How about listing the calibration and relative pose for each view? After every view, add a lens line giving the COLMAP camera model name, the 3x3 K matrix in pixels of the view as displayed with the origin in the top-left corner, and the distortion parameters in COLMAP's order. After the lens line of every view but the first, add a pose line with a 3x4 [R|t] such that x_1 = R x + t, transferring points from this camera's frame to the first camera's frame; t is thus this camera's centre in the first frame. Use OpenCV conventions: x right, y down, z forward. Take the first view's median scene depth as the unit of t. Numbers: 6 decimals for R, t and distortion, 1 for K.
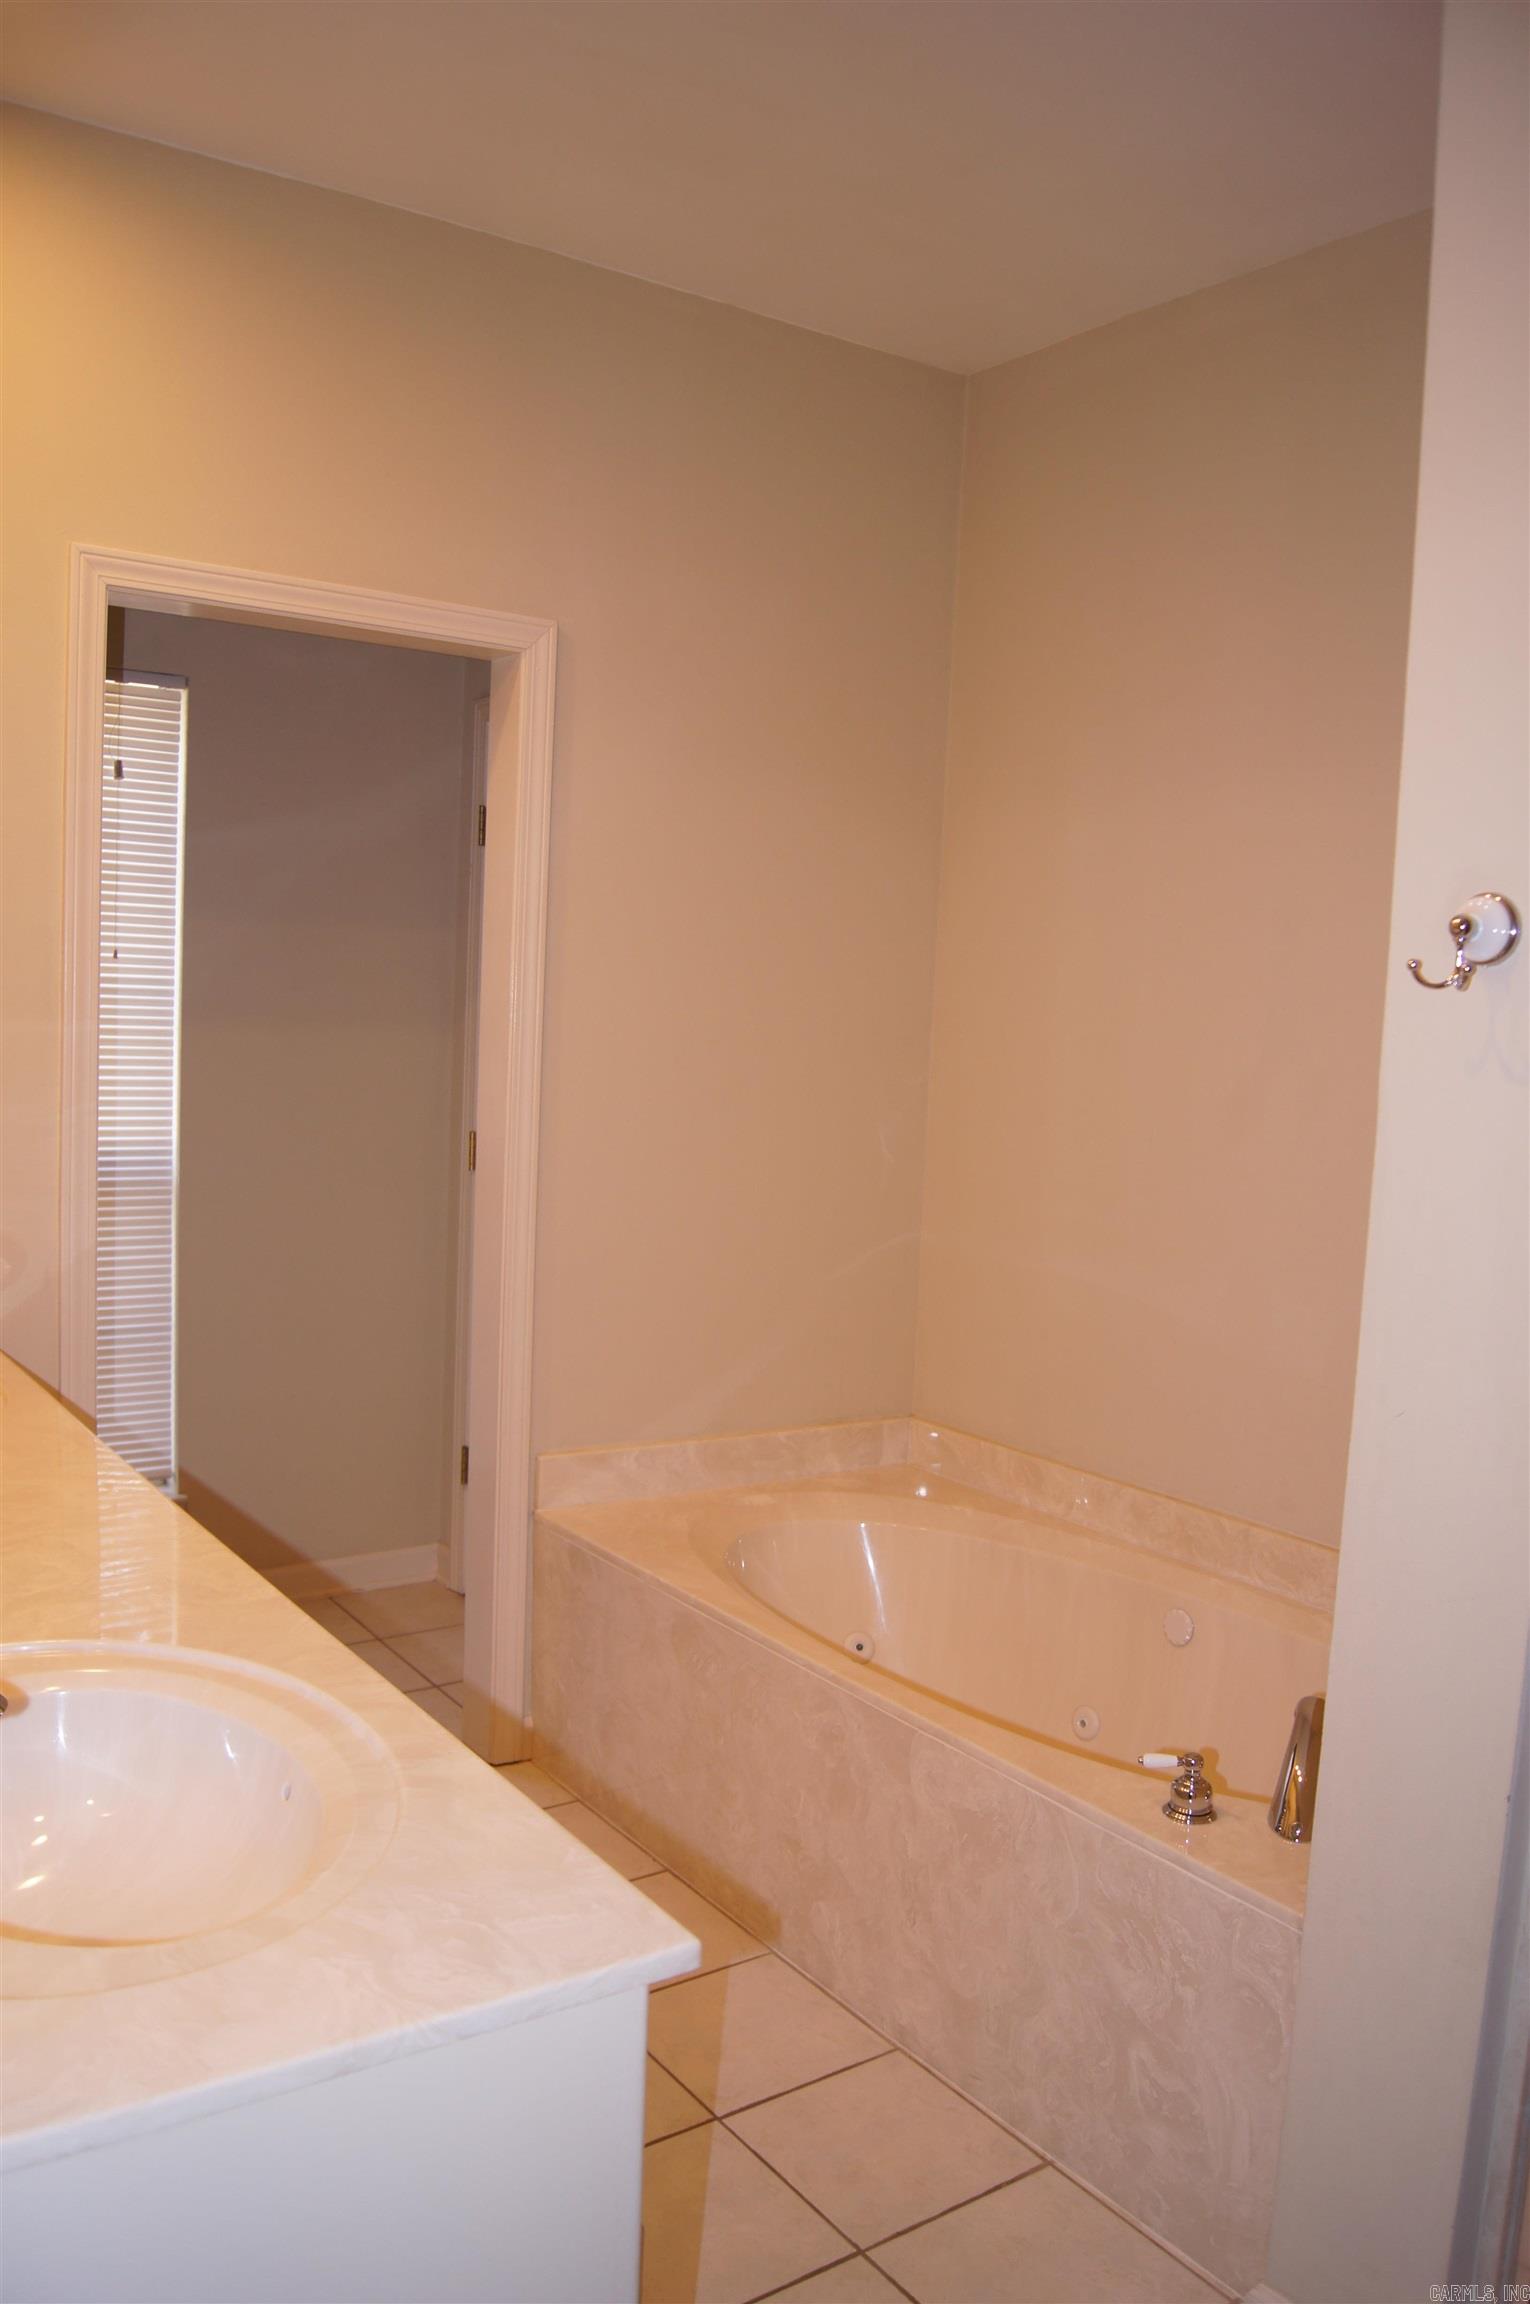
lens RADIAL K [[1780.6, 0, 763.5], [0, 1780.6, 1153.2], [0, 0, 1]] dist [-0.059915, -0.006214]
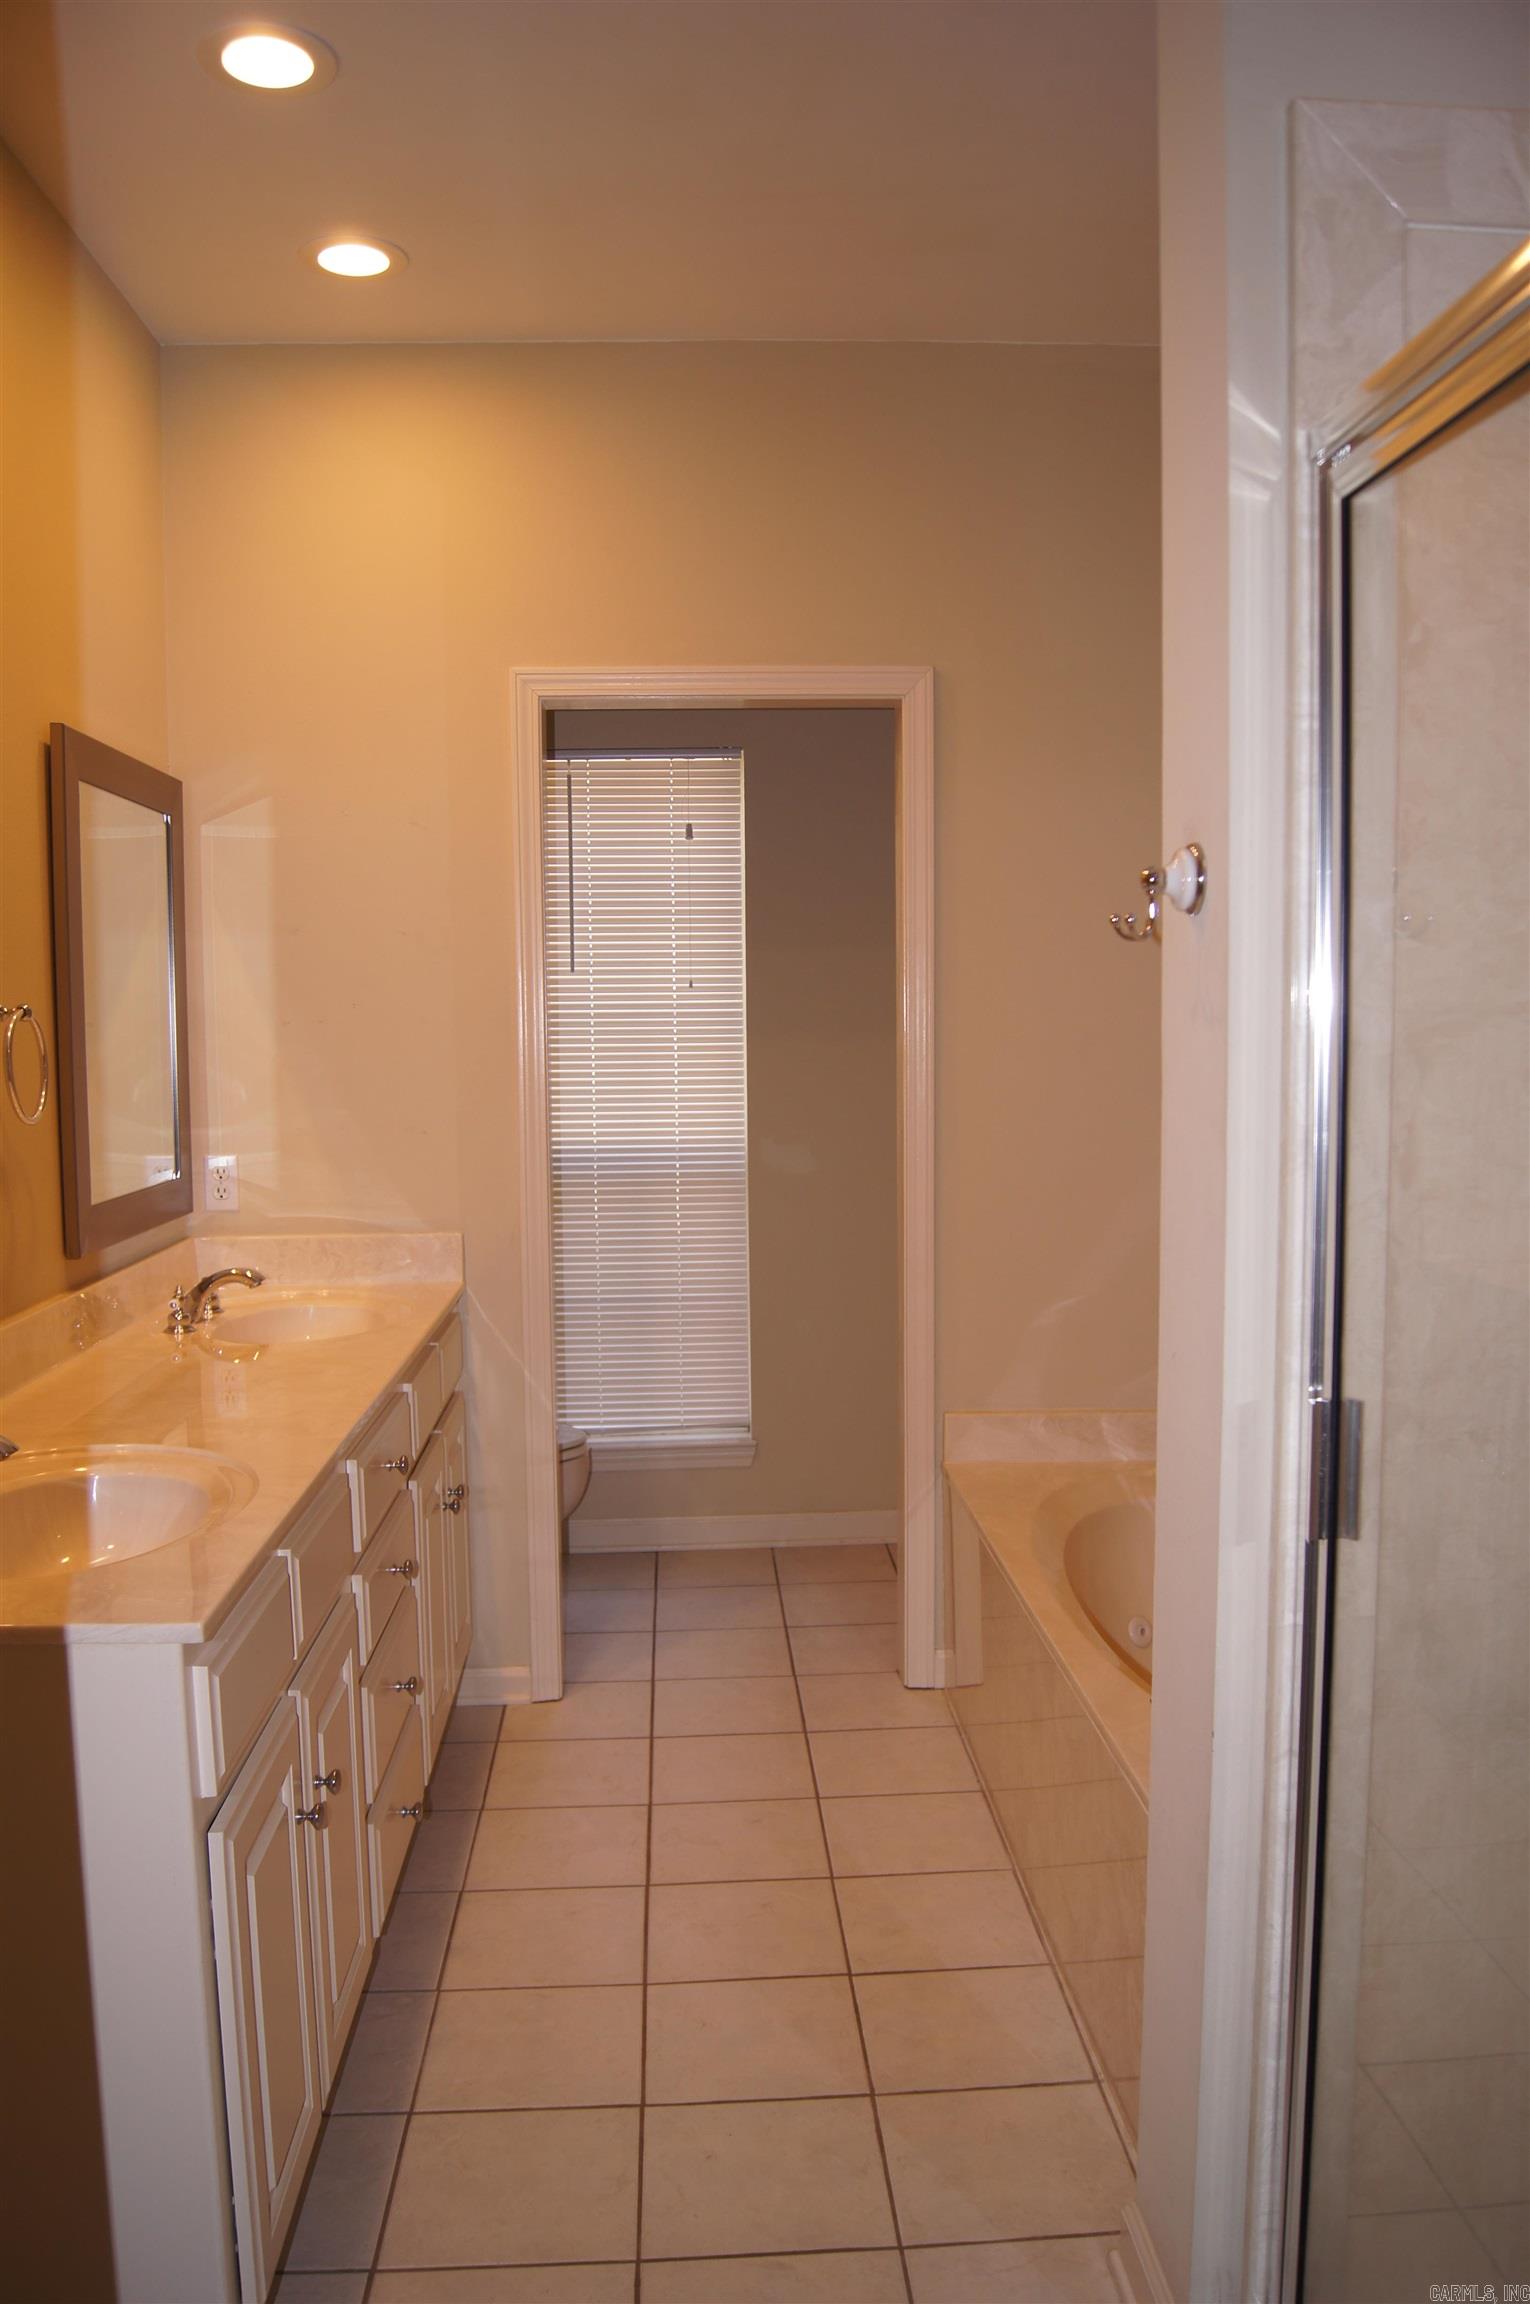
lens RADIAL K [[1780.6, 0, 765.6], [0, 1780.6, 1159.3], [0, 0, 1]] dist [-0.059915, -0.006214]
pose [[0.846236, -0.009135, -0.532730, 0.375496], [0.004101, 0.999935, -0.010632, 0.023145], [0.532793, 0.006812, 0.846218, -0.000901]]
